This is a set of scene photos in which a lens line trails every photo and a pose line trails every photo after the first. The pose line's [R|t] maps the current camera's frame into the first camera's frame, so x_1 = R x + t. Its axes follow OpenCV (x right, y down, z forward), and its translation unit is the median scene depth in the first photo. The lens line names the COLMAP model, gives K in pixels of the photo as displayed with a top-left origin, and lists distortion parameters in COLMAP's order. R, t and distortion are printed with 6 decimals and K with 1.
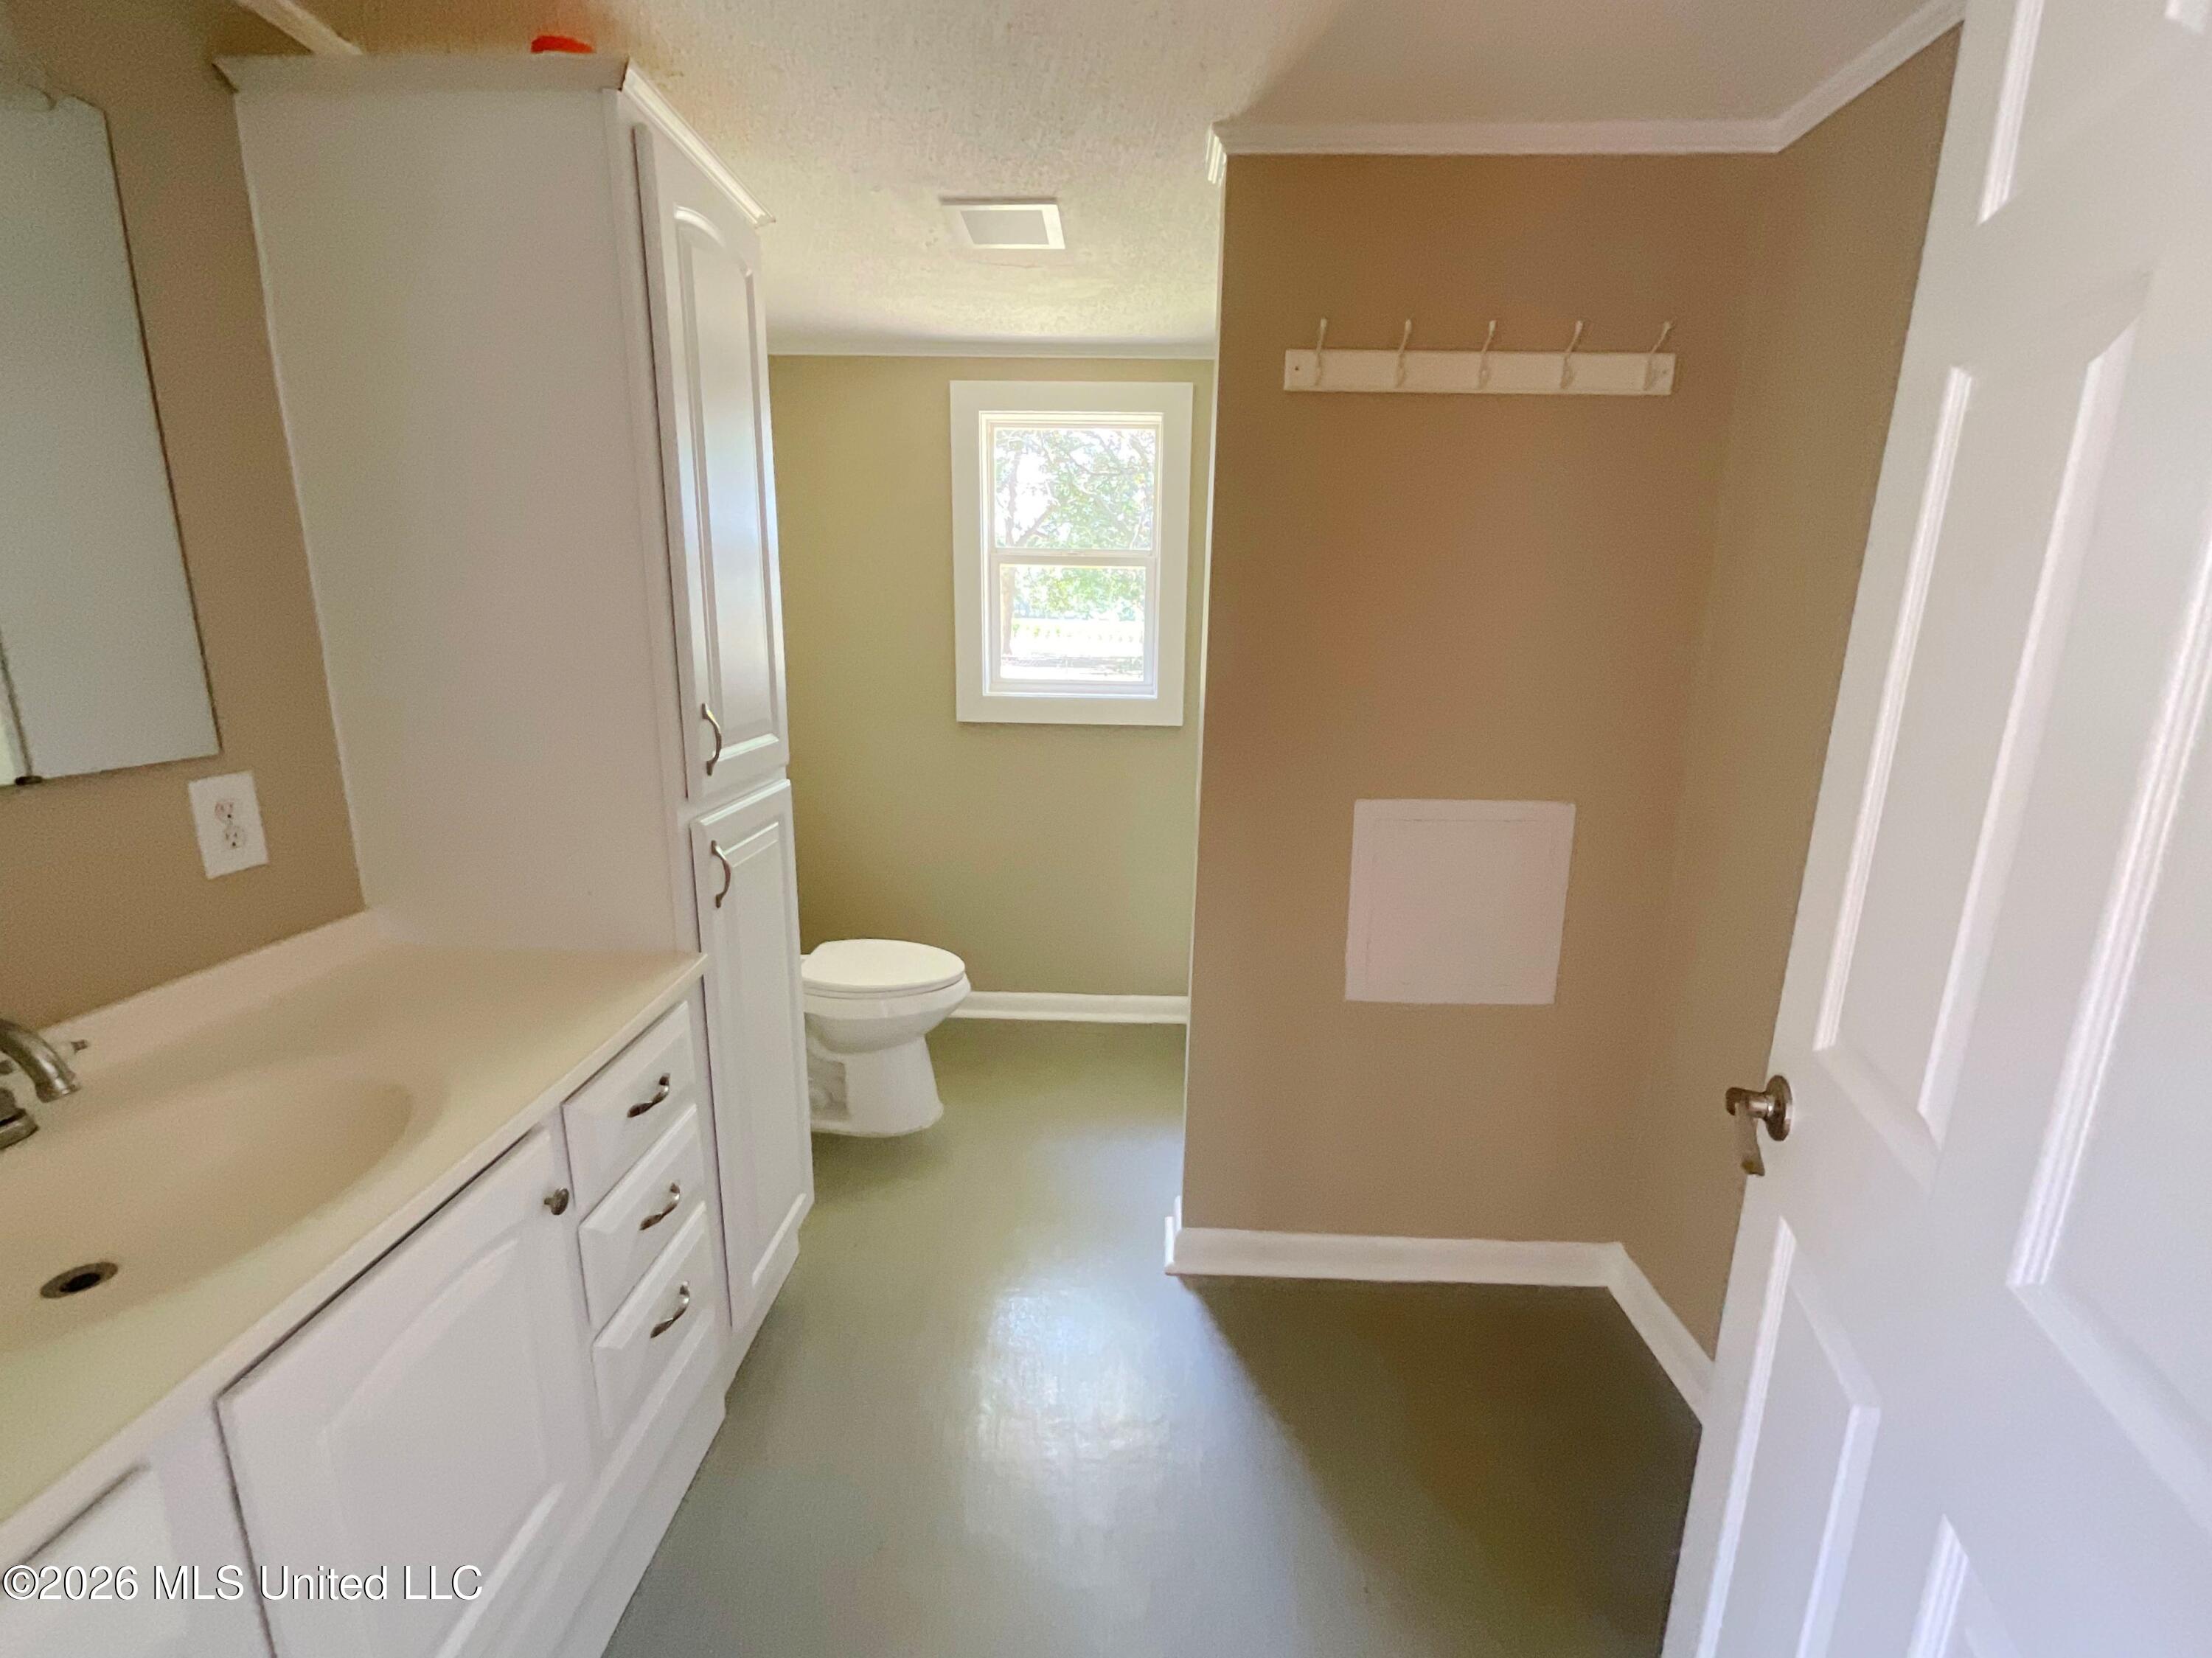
lens RADIAL K [[929.6, 0, 1105.0], [0, 929.6, 826.9], [0, 0, 1]] dist [-0.000398, 0.000076]
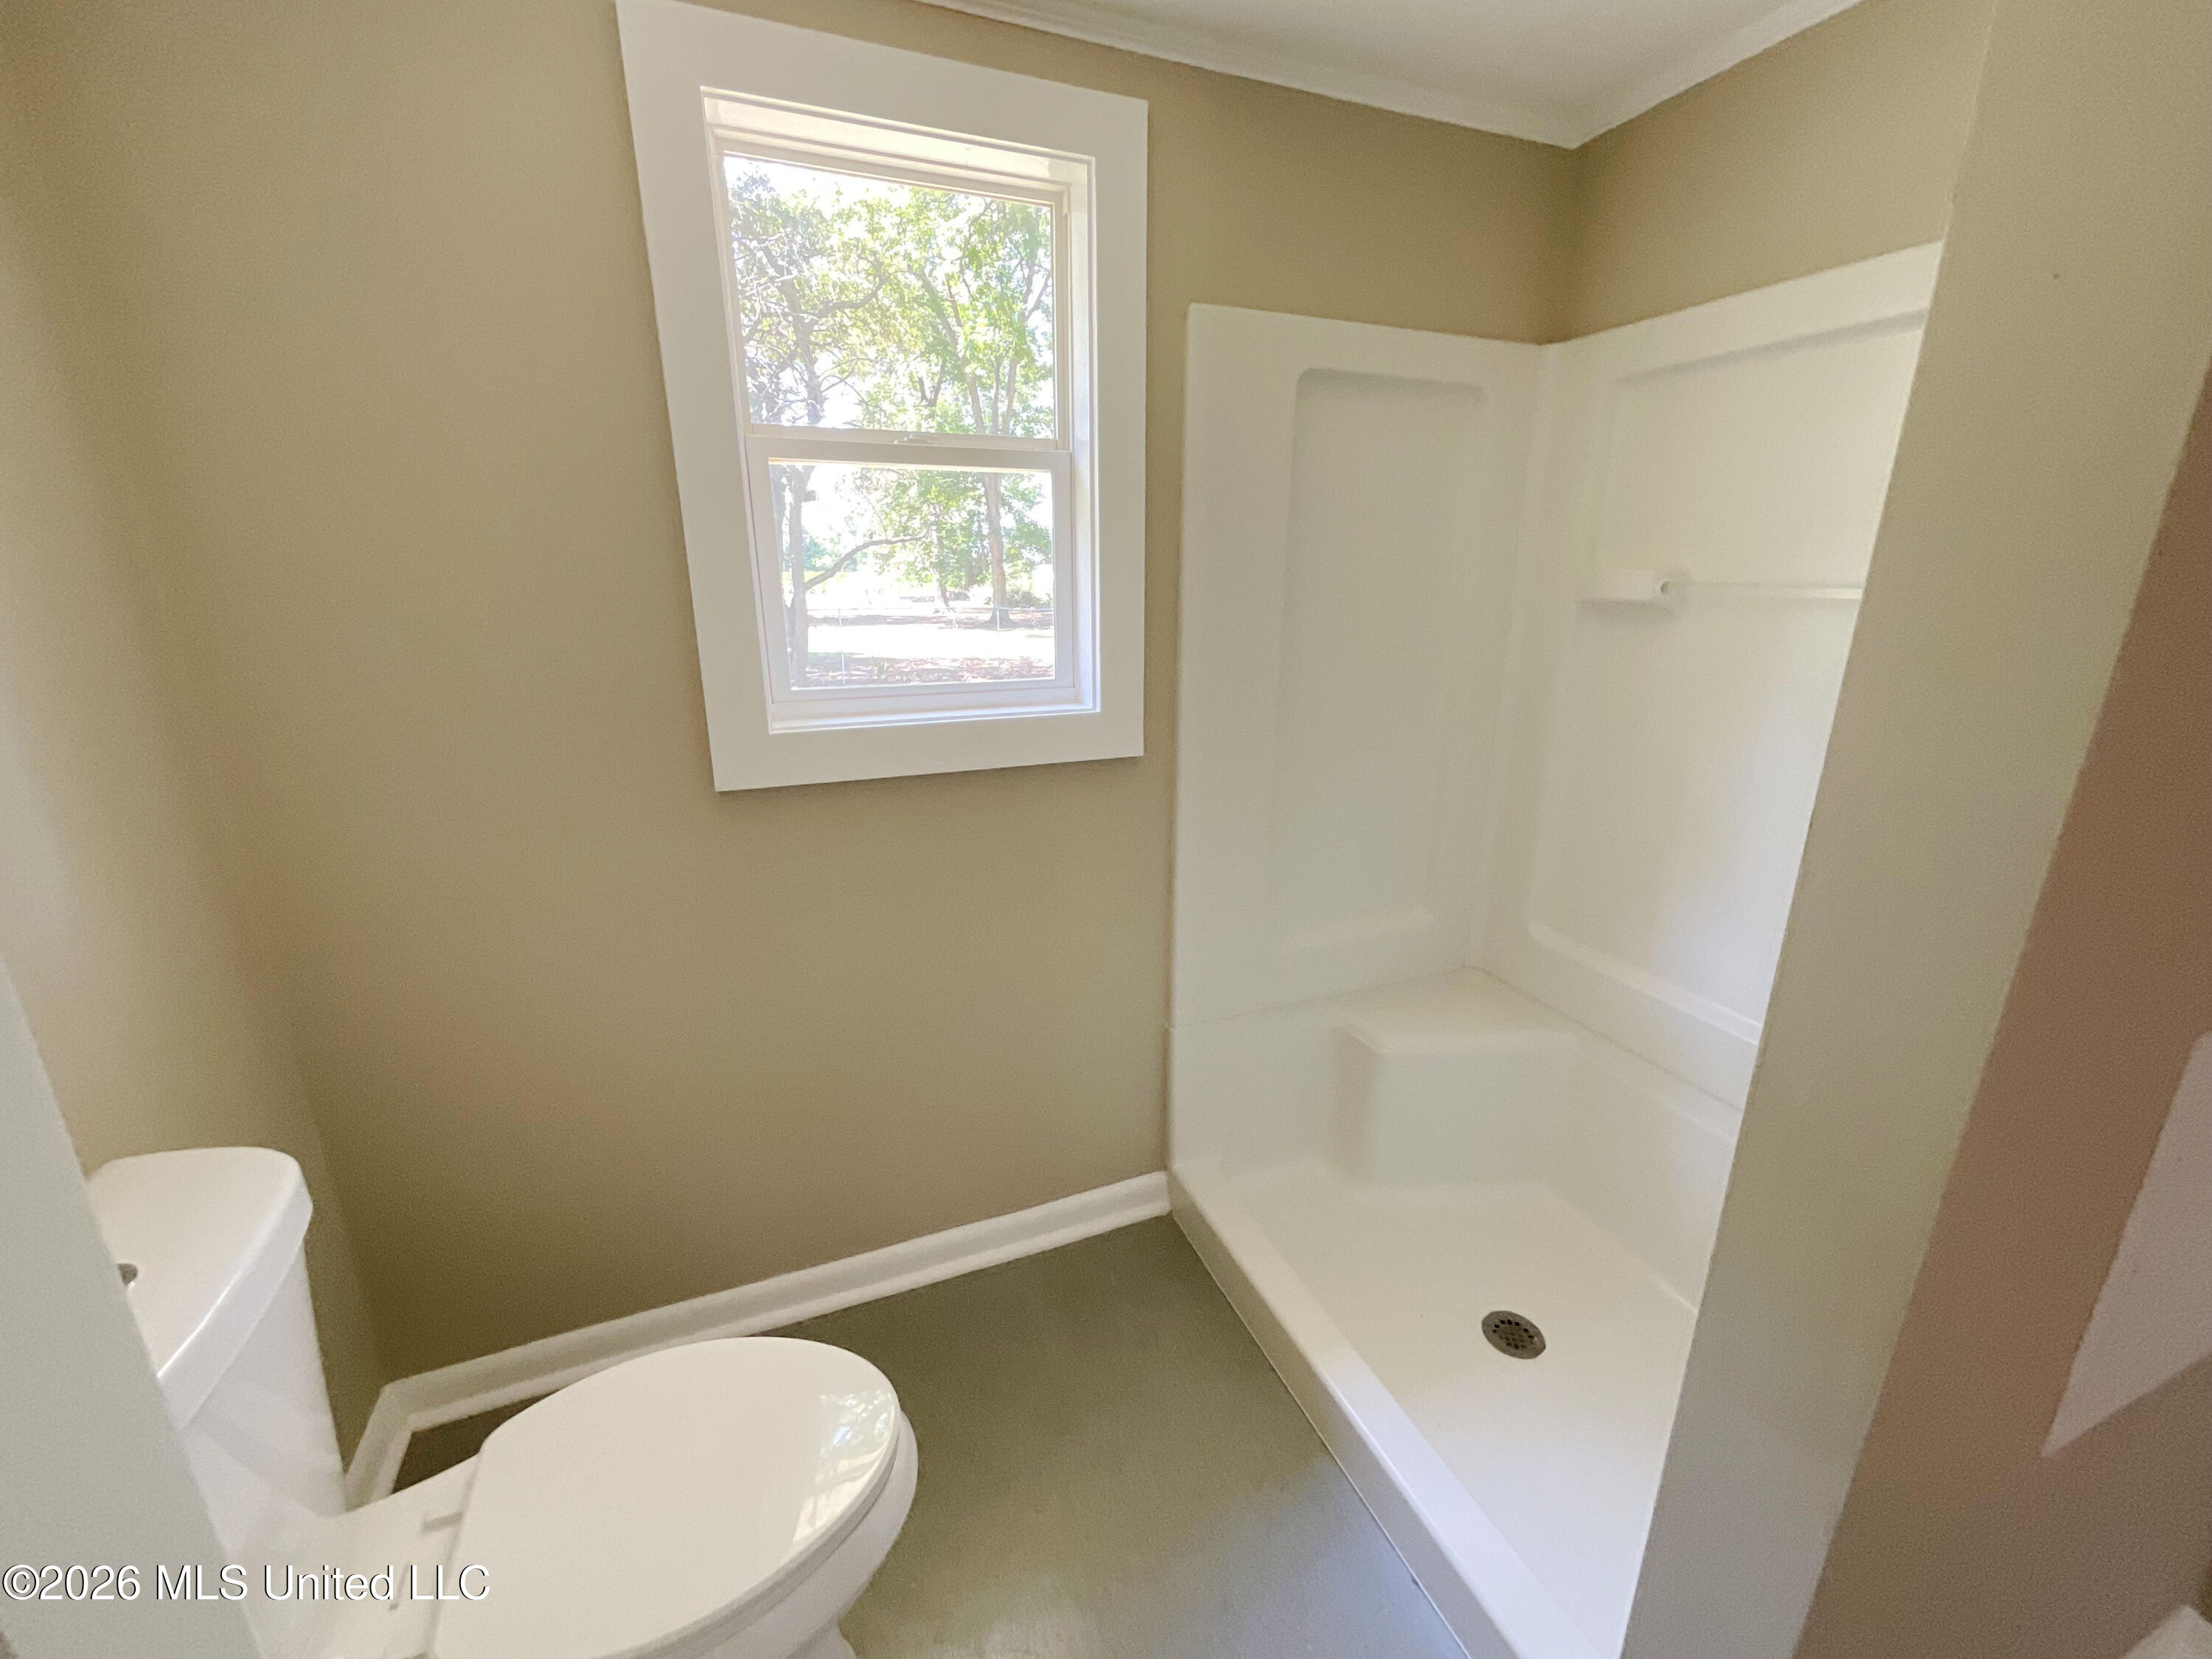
lens RADIAL K [[929.7, 0, 1109.2], [0, 929.7, 831.9], [0, 0, 1]] dist [-0.000398, 0.000076]
pose [[0.918810, -0.126316, 0.373941, -0.155689], [0.094517, 0.990256, 0.102269, -0.122996], [-0.383215, -0.058622, 0.921797, 0.474986]]
